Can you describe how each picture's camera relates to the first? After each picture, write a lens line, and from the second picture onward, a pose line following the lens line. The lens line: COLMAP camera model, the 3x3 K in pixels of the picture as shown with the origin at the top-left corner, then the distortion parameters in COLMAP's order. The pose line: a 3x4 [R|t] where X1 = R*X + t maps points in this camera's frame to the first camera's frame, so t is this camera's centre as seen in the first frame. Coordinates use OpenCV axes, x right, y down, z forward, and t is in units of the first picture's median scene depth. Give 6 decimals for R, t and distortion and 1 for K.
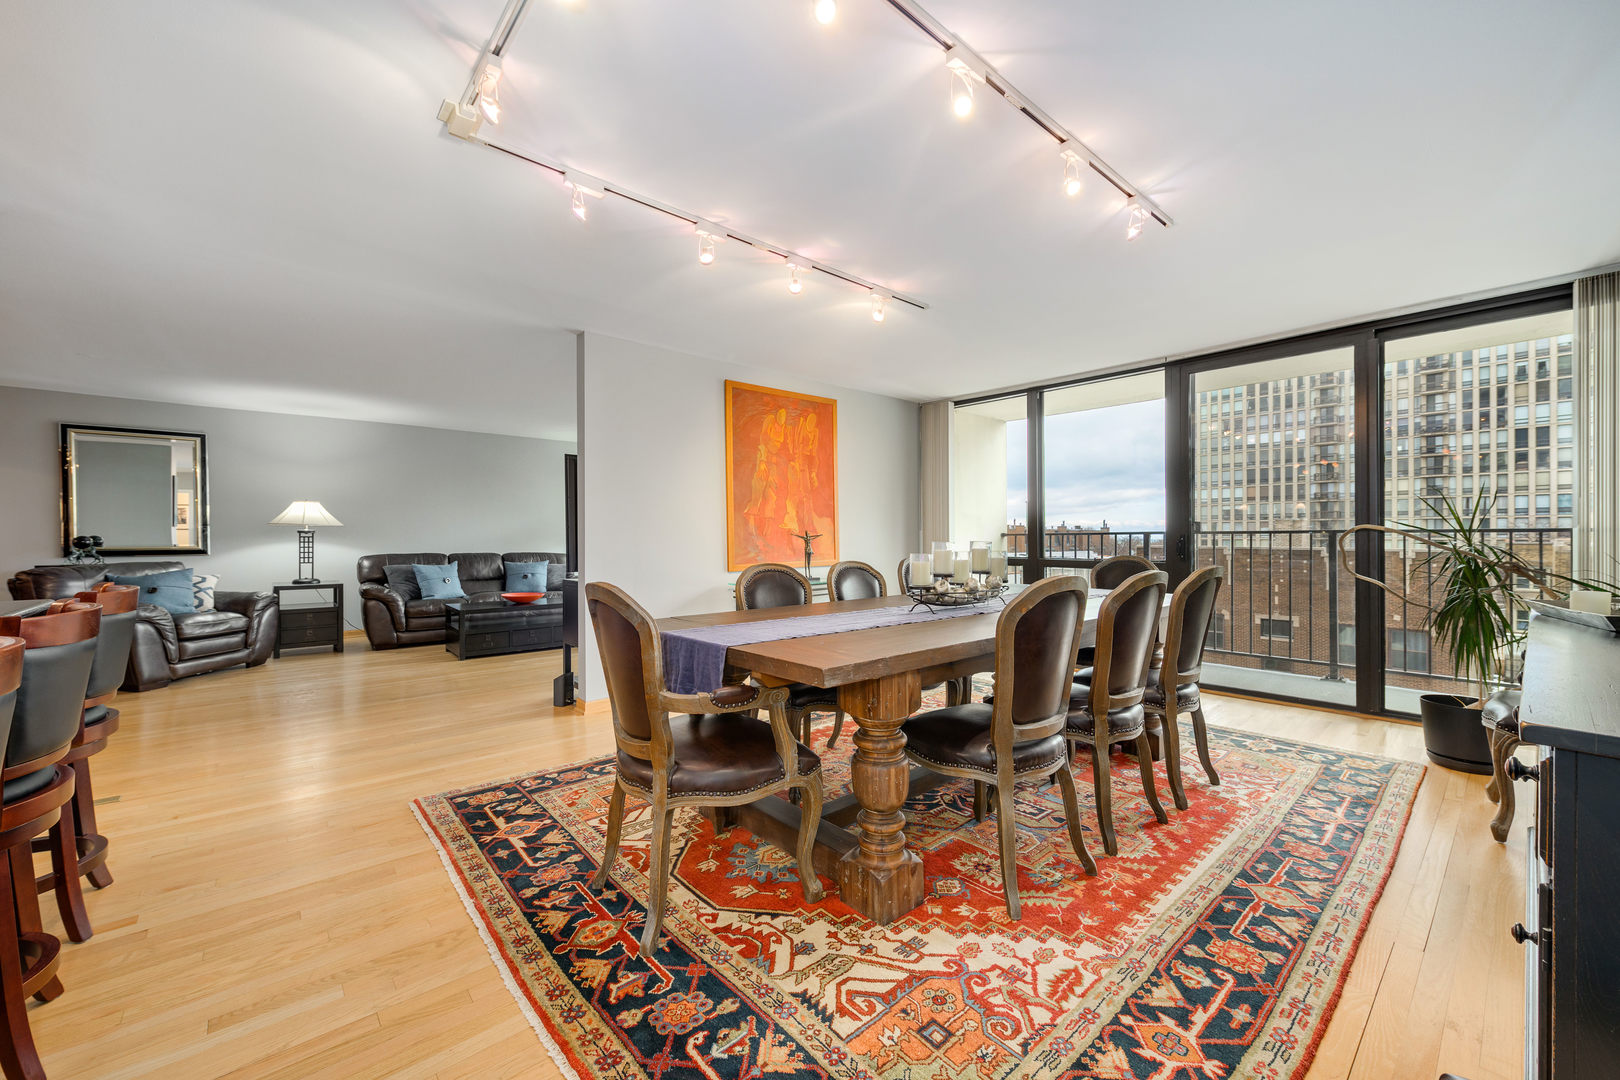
lens RADIAL K [[627.0, 0, 802.3], [0, 627.0, 544.5], [0, 0, 1]] dist [0.007530, 0.000059]
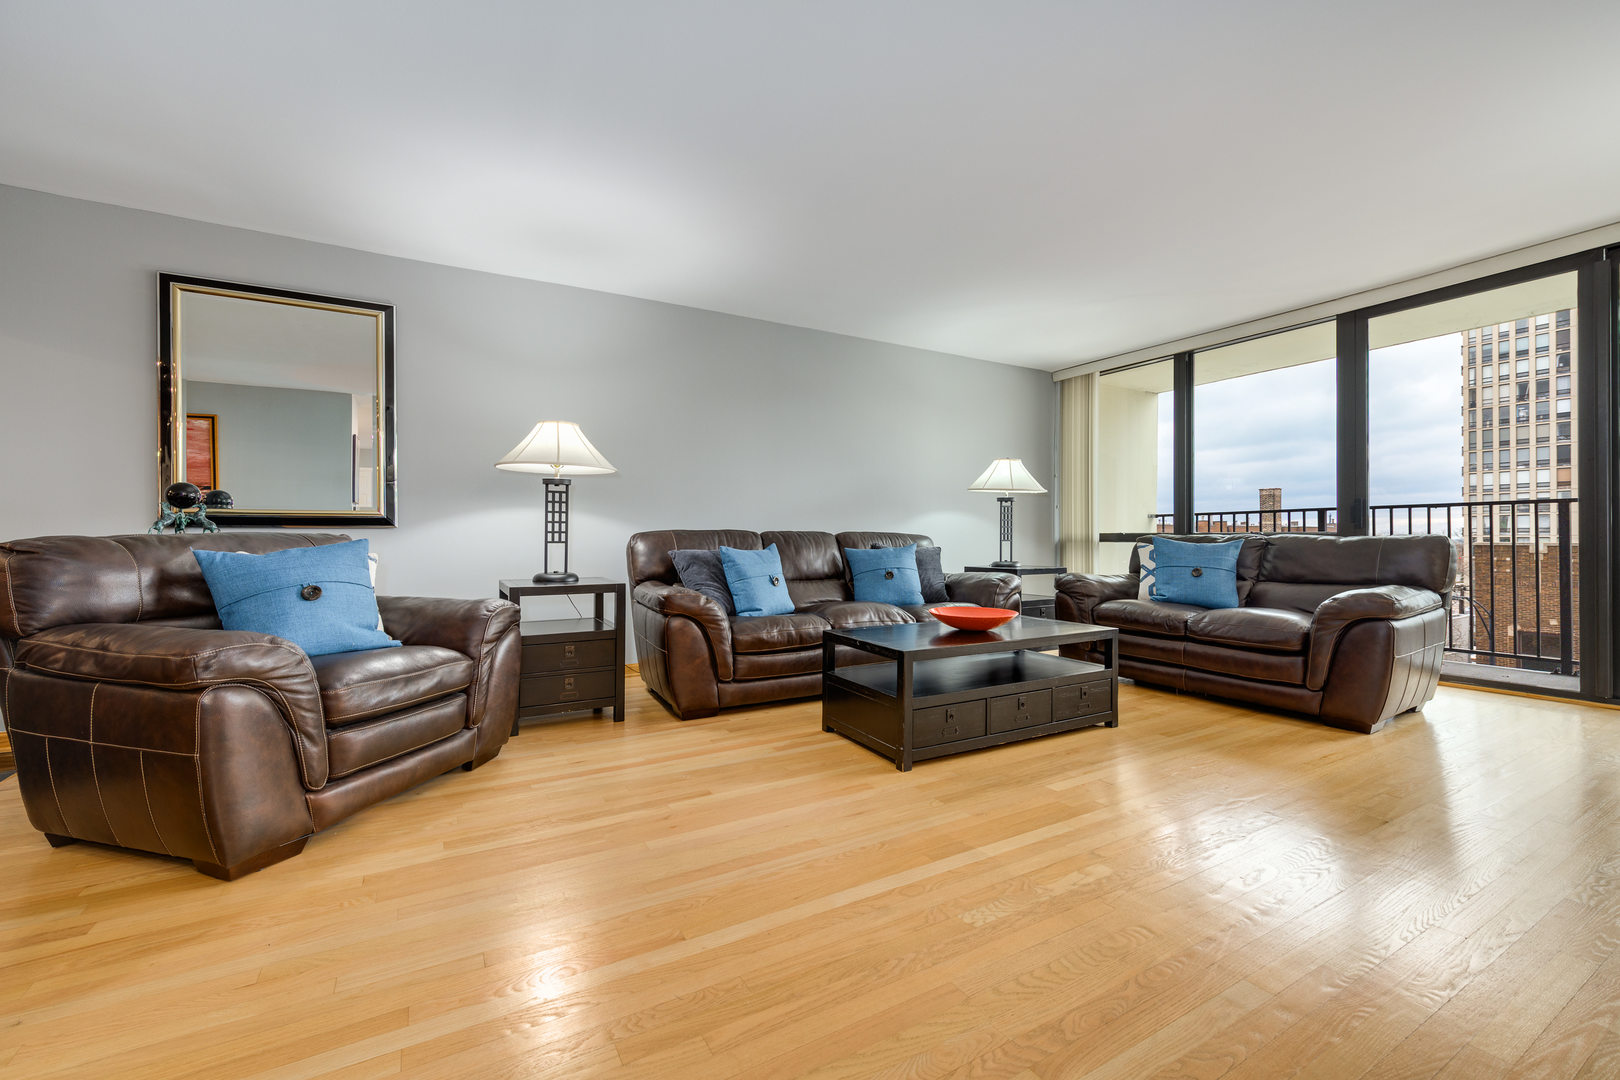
lens RADIAL K [[662.2, 0, 805.8], [0, 662.2, 538.0], [0, 0, 1]] dist [0.004116, 0.000206]
pose [[0.980286, -0.001446, -0.197579, -0.480822], [-0.000594, 0.999947, -0.010263, 0.031107], [0.197583, 0.010178, 0.980233, 0.509752]]
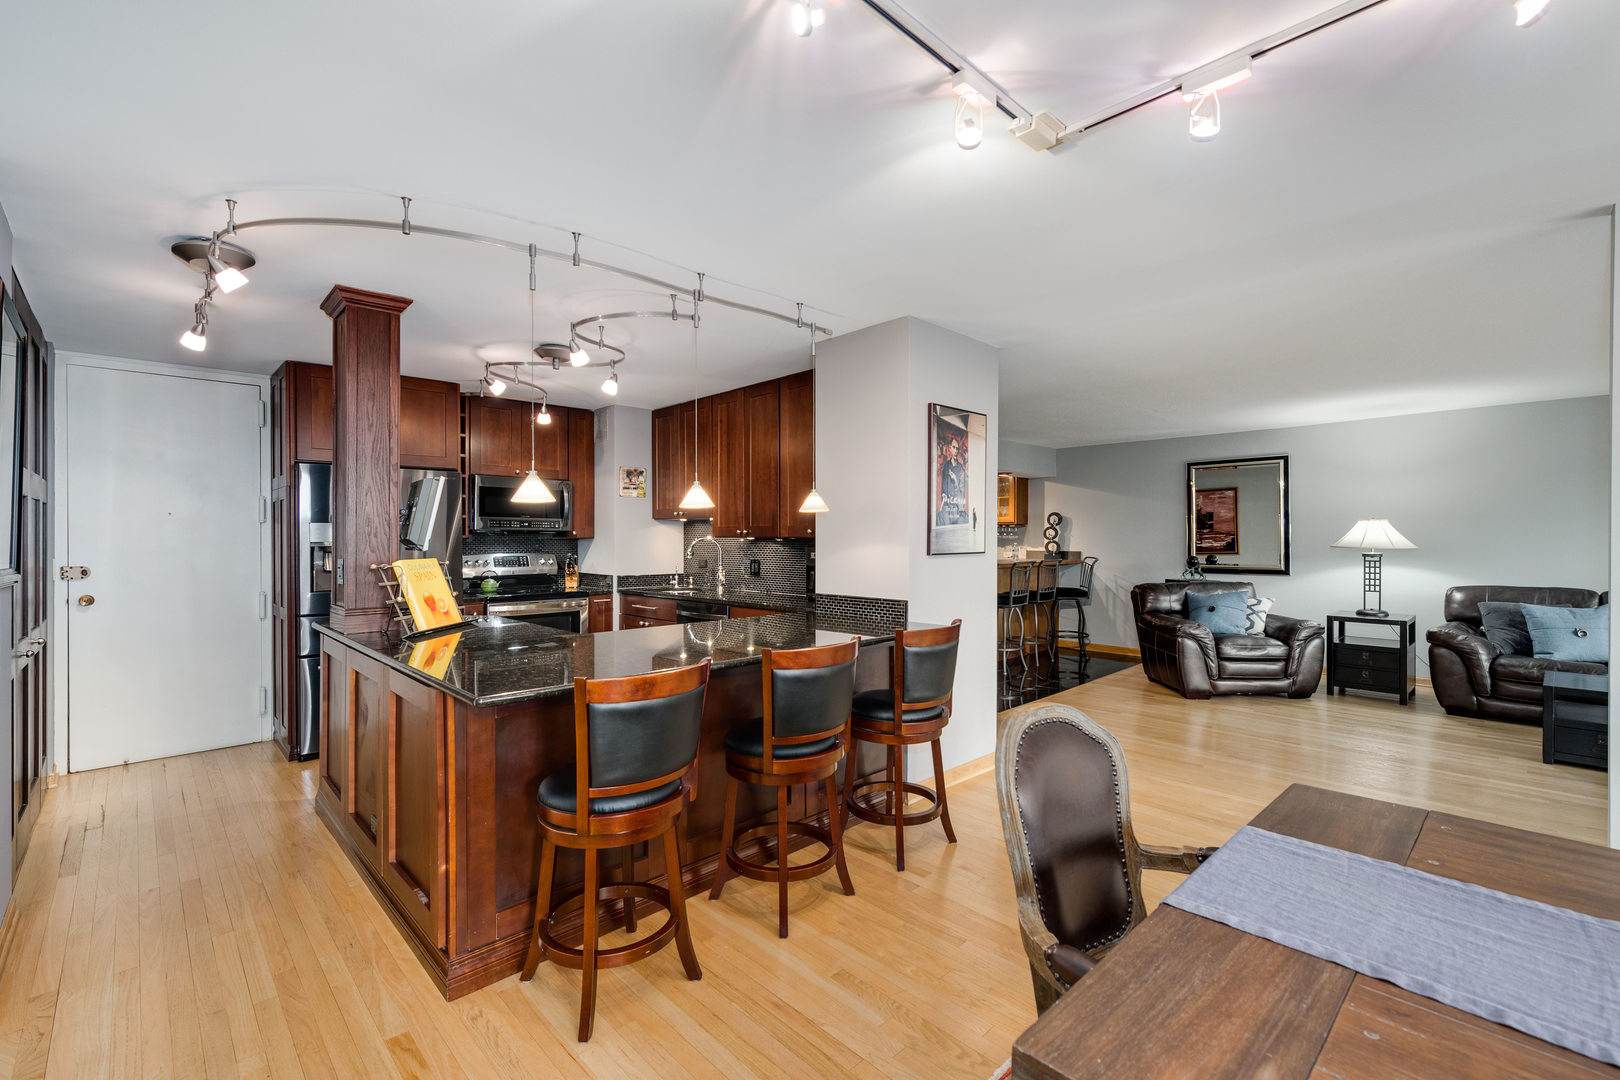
lens RADIAL K [[683.4, 0, 818.3], [0, 683.4, 534.9], [0, 0, 1]] dist [0.006609, -0.000128]
pose [[0.040659, -0.006614, -0.999151, 0.119544], [-0.007079, 0.999951, -0.006908, -0.036356], [0.999148, 0.007354, 0.040610, 0.206560]]
